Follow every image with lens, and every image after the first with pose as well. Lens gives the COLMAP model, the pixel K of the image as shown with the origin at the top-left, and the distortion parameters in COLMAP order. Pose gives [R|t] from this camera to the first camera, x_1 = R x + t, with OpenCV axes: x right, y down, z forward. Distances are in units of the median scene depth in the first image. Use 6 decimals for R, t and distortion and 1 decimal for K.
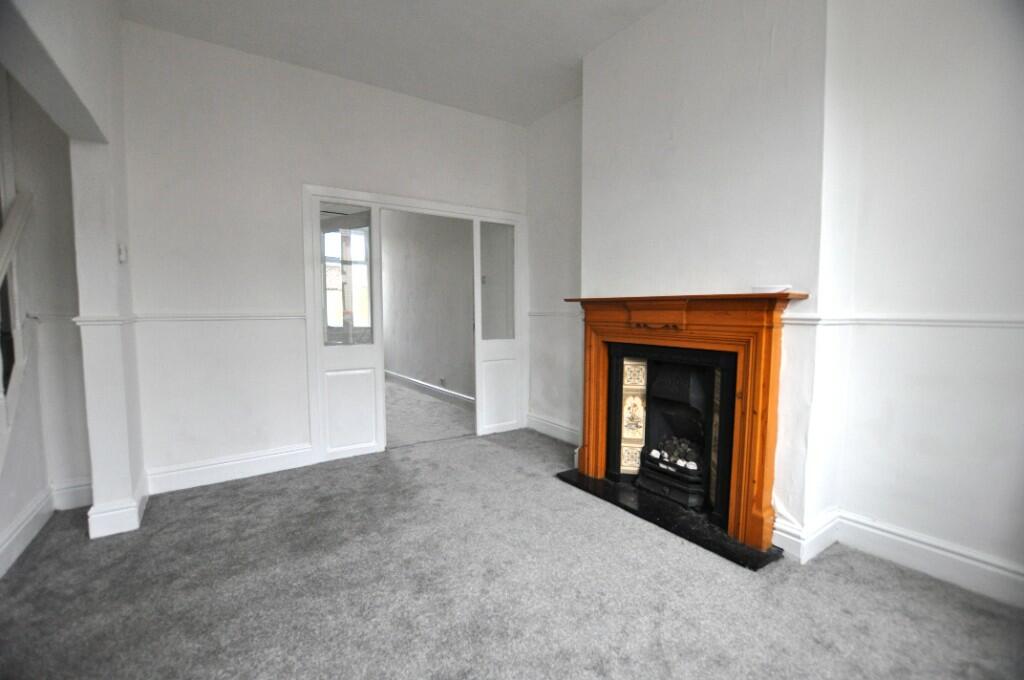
lens RADIAL K [[464.4, 0, 507.2], [0, 464.4, 344.5], [0, 0, 1]] dist [-0.036492, 0.001172]
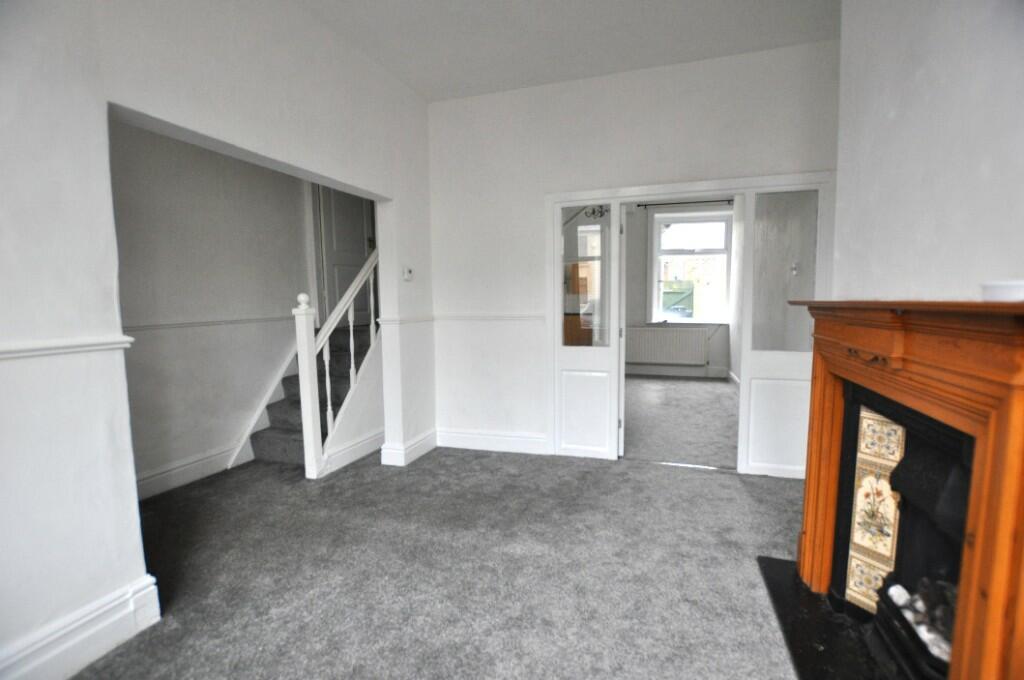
lens RADIAL K [[464.4, 0, 507.2], [0, 464.4, 344.5], [0, 0, 1]] dist [-0.036492, 0.001172]
pose [[0.592427, 0.066672, -0.802861, 0.435367], [-0.046890, 0.997734, 0.048255, -0.052109], [0.804259, 0.009058, 0.594211, 0.317977]]
